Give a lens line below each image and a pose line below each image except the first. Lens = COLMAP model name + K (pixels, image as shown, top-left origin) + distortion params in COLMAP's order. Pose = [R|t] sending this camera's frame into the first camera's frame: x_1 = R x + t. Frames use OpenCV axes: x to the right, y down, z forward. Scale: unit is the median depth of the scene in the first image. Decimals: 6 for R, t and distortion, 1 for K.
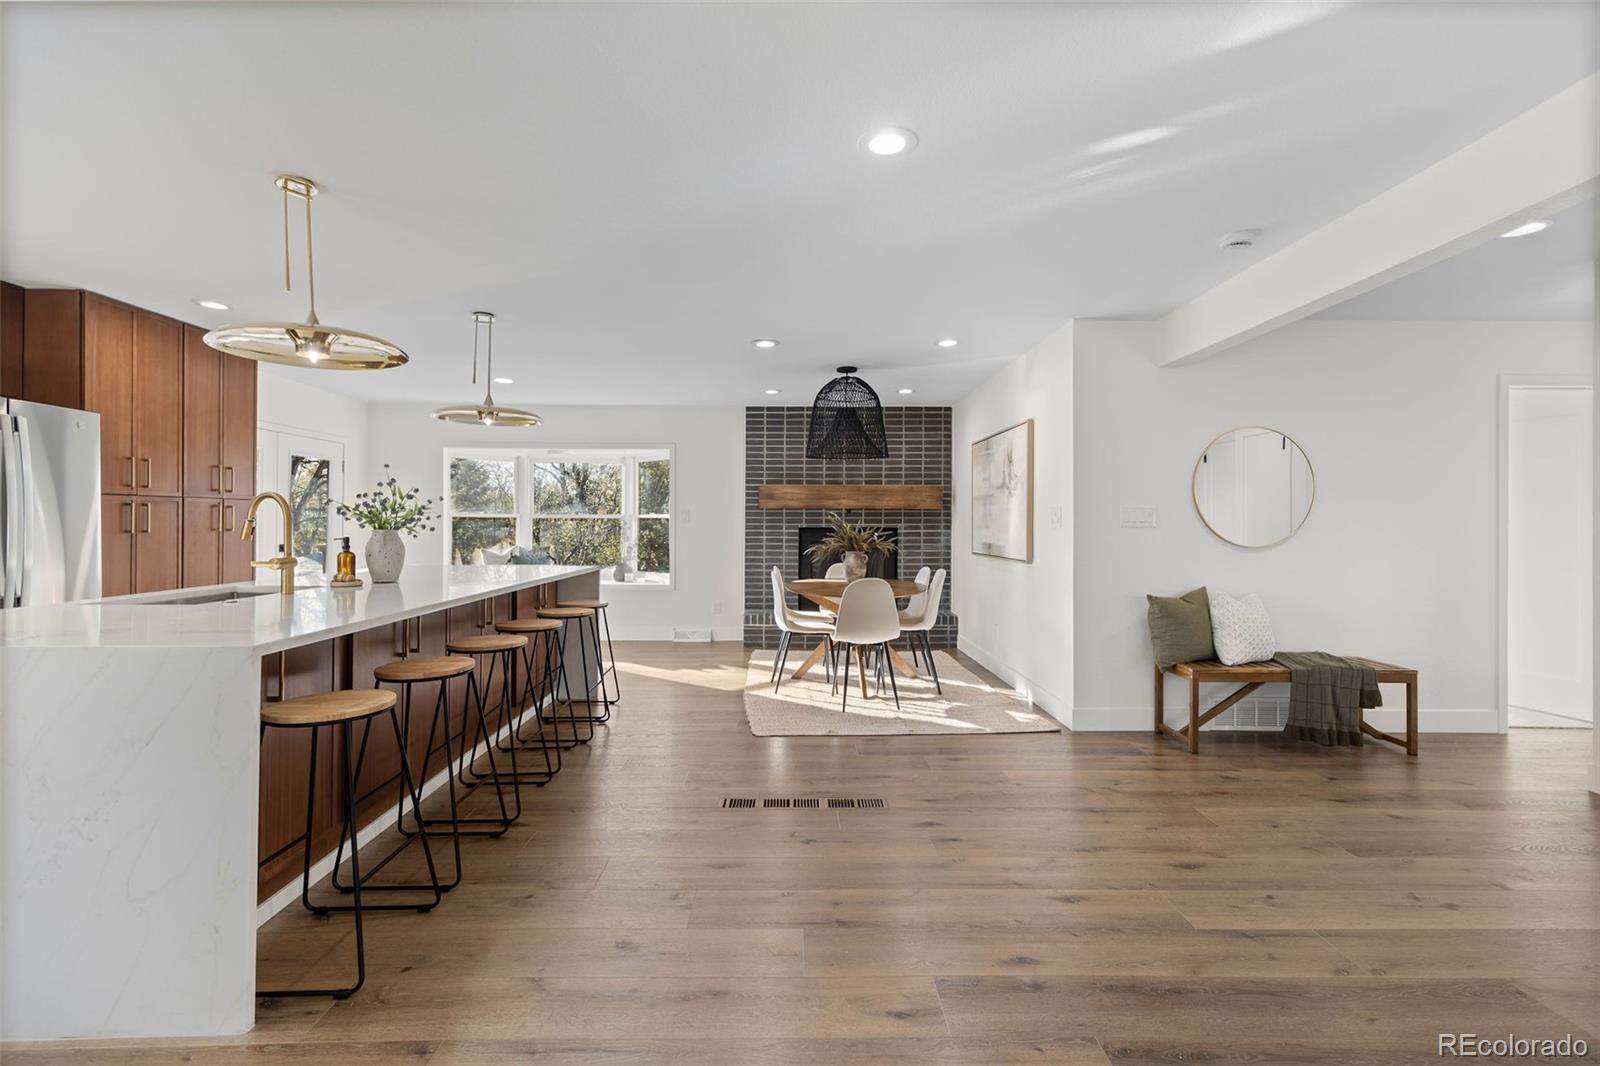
lens RADIAL K [[716.0, 0, 800.4], [0, 716.0, 516.7], [0, 0, 1]] dist [0.005356, 0.000181]
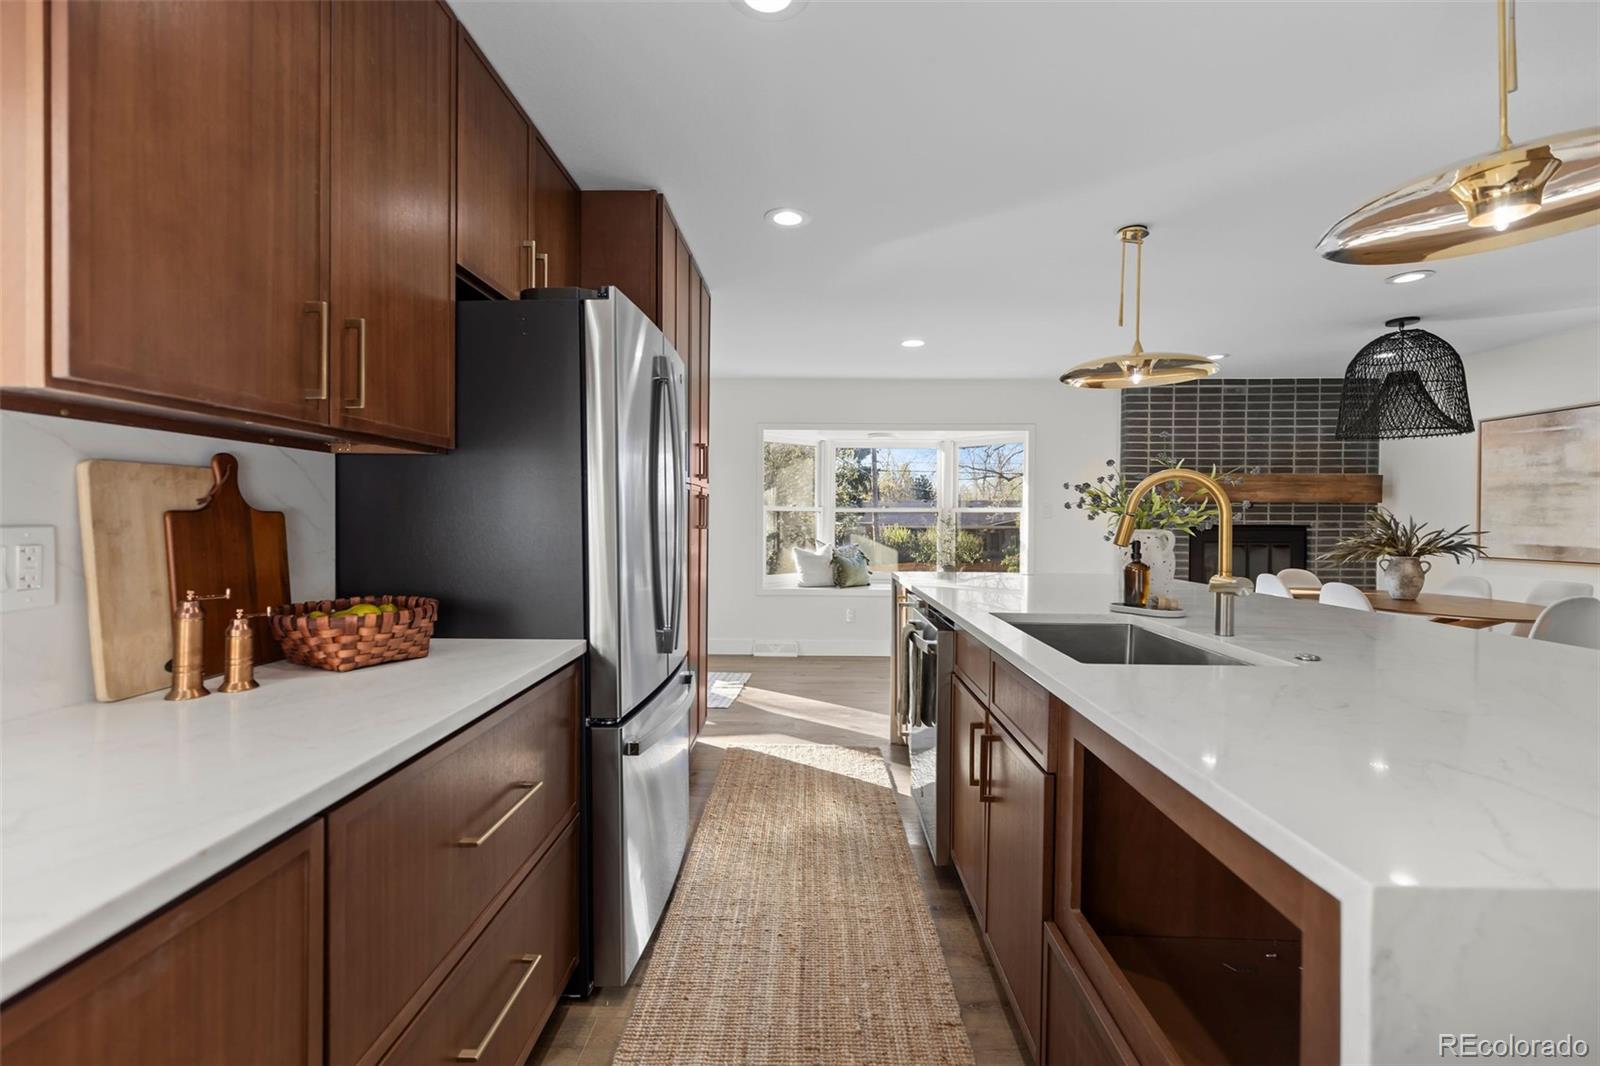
lens RADIAL K [[716.0, 0, 800.4], [0, 716.0, 516.7], [0, 0, 1]] dist [0.005356, 0.000181]
pose [[0.999225, 0.003173, -0.039238, -0.555094], [-0.002878, 0.999967, 0.007560, 0.001140], [0.039261, -0.007441, 0.999201, 0.196746]]
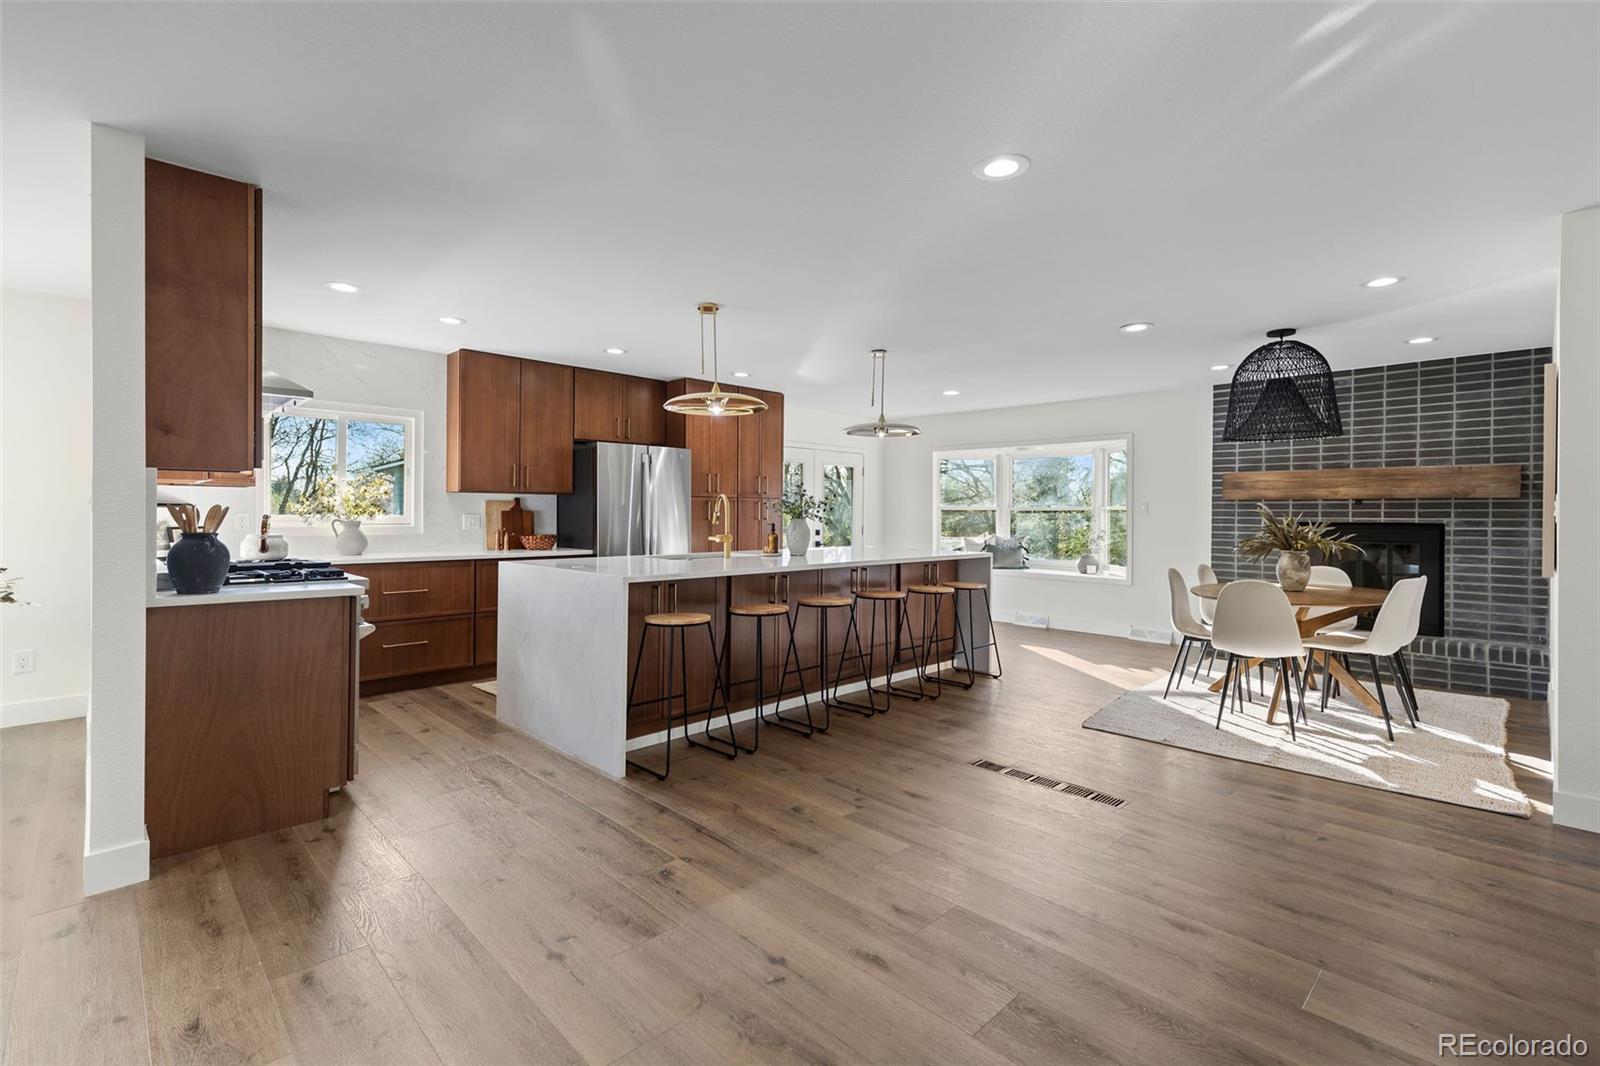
lens RADIAL K [[721.7, 0, 793.9], [0, 721.7, 514.6], [0, 0, 1]] dist [0.008334, -0.000064]
pose [[0.688020, 0.003546, -0.725683, 0.288698], [0.001635, 0.999978, 0.006436, 0.000353], [0.725690, -0.005615, 0.687999, 0.003070]]
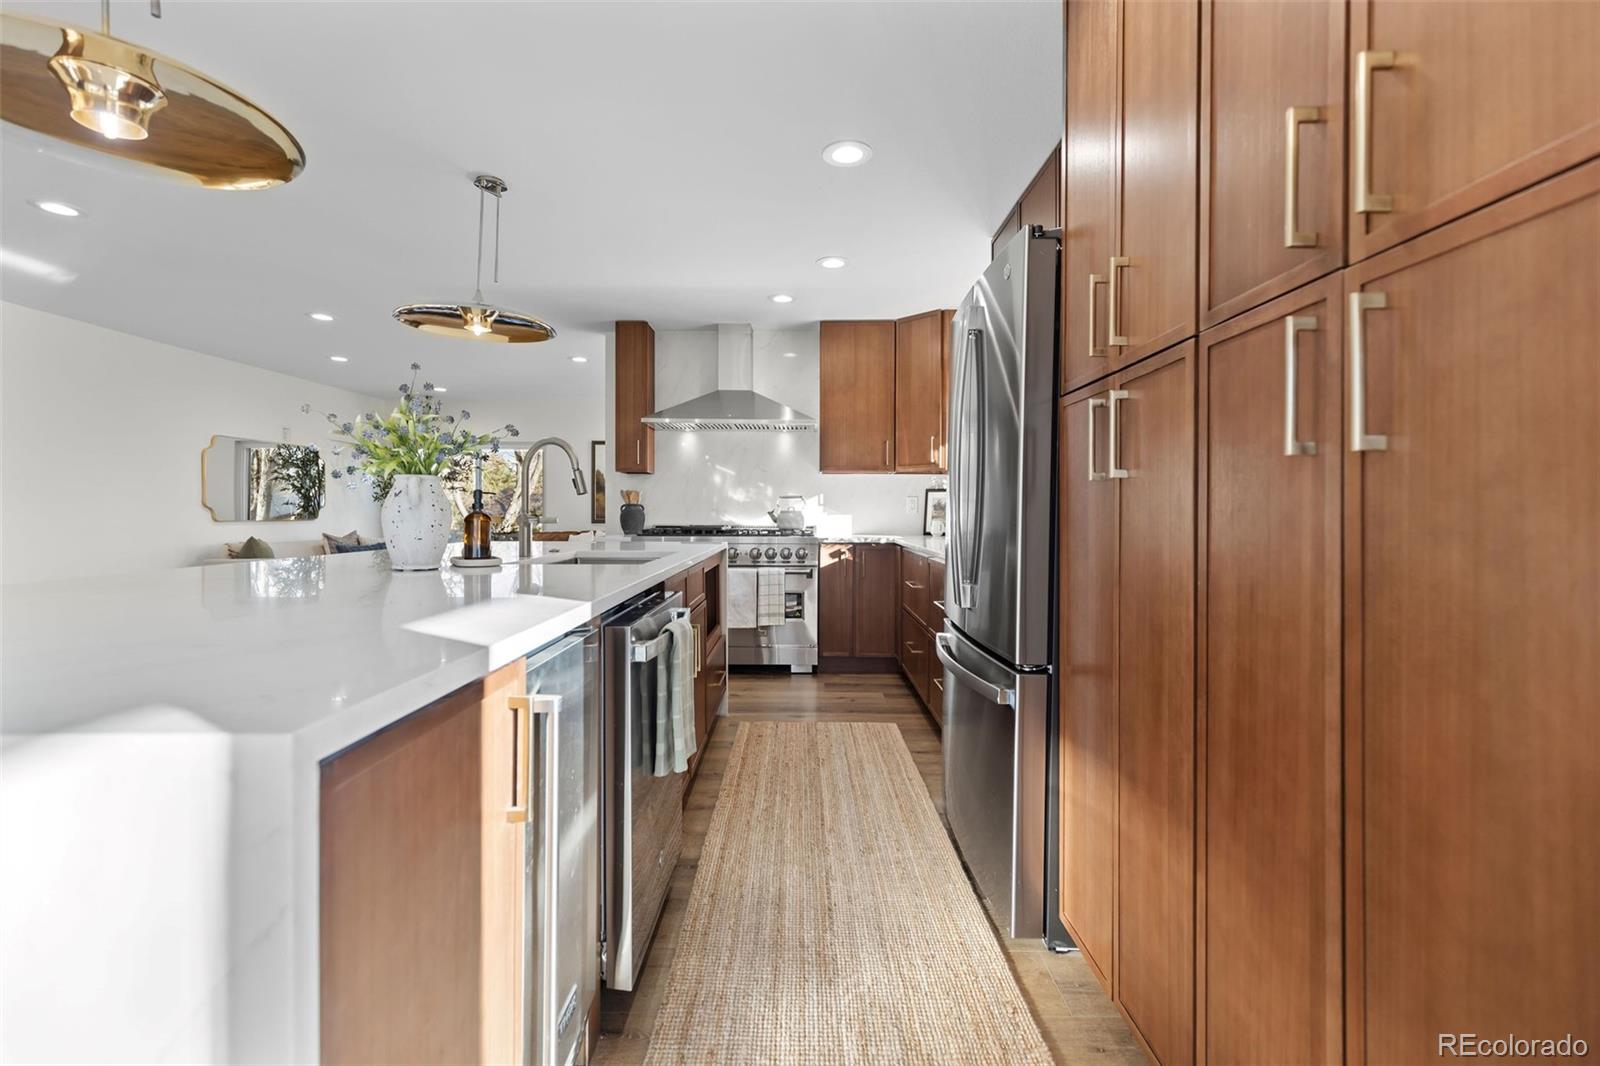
lens RADIAL K [[716.0, 0, 800.4], [0, 716.0, 516.7], [0, 0, 1]] dist [0.005356, 0.000181]
pose [[-0.999727, -0.004184, 0.022973, -0.562353], [-0.004205, 0.999991, -0.000855, 0.030226], [-0.022970, -0.000952, -0.999736, 0.974444]]
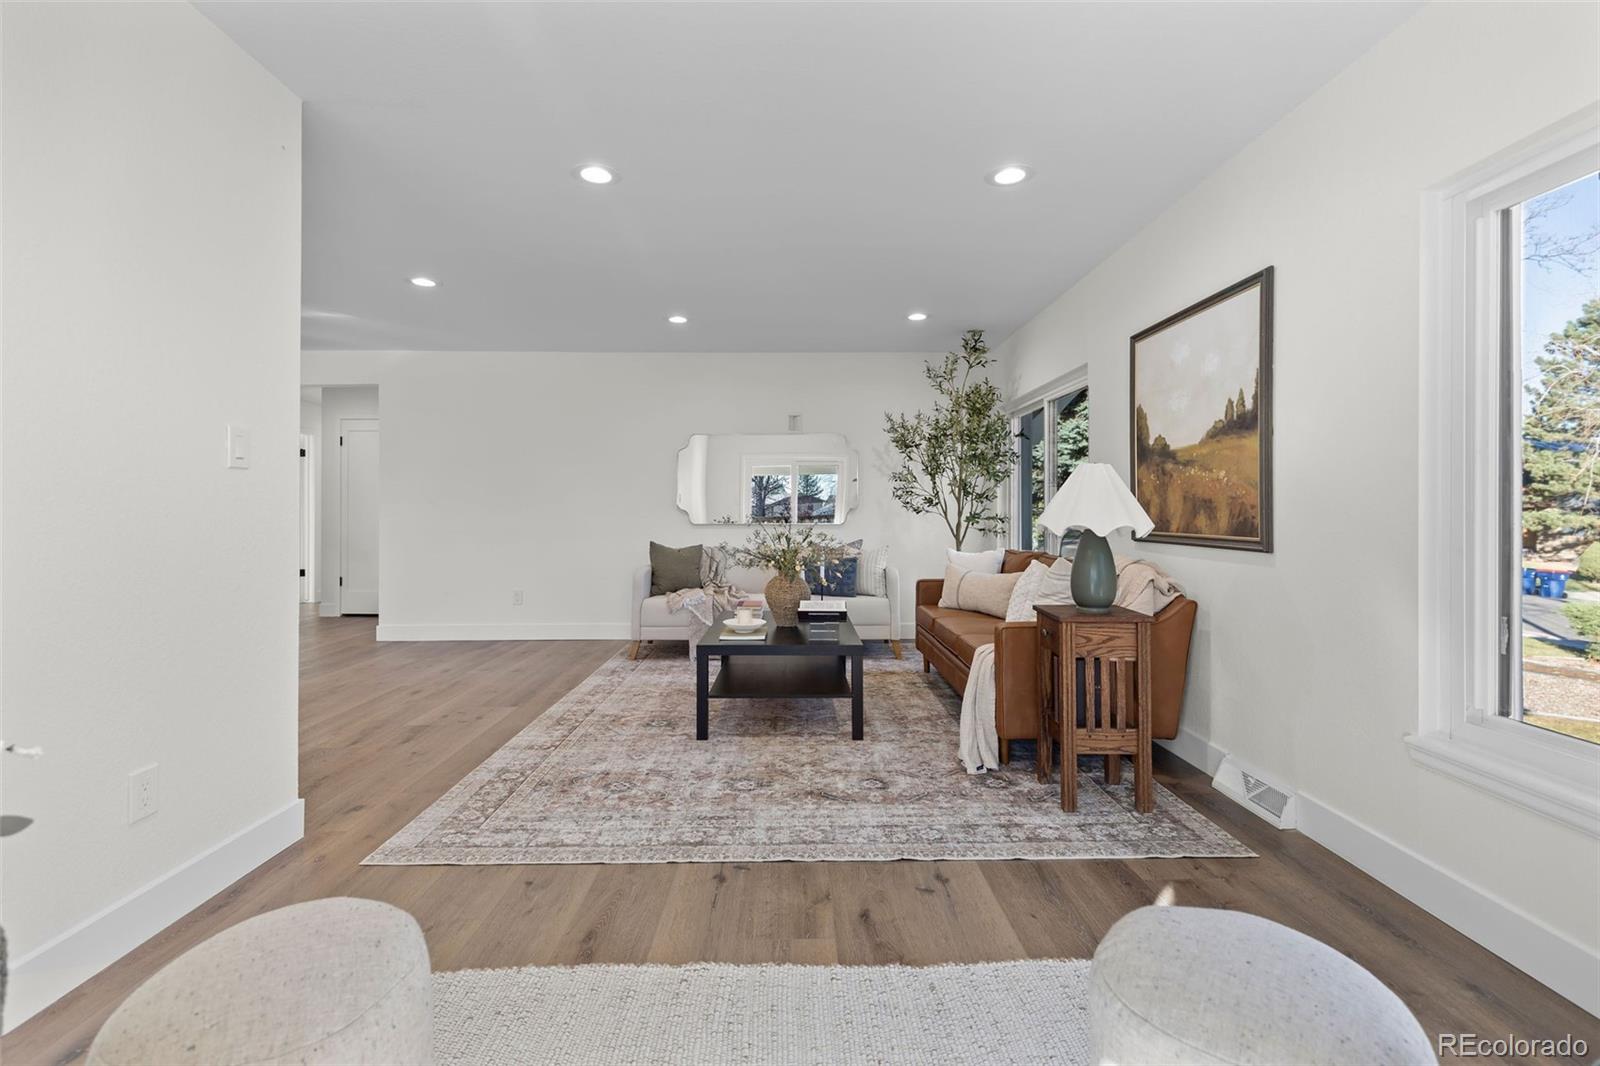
lens RADIAL K [[716.0, 0, 800.4], [0, 716.0, 516.7], [0, 0, 1]] dist [0.005356, 0.000181]
pose [[-0.009925, -0.005929, 0.999933, -0.692181], [-0.004857, 0.999971, 0.005881, 0.020226], [-0.999939, -0.004798, -0.009954, -0.290708]]
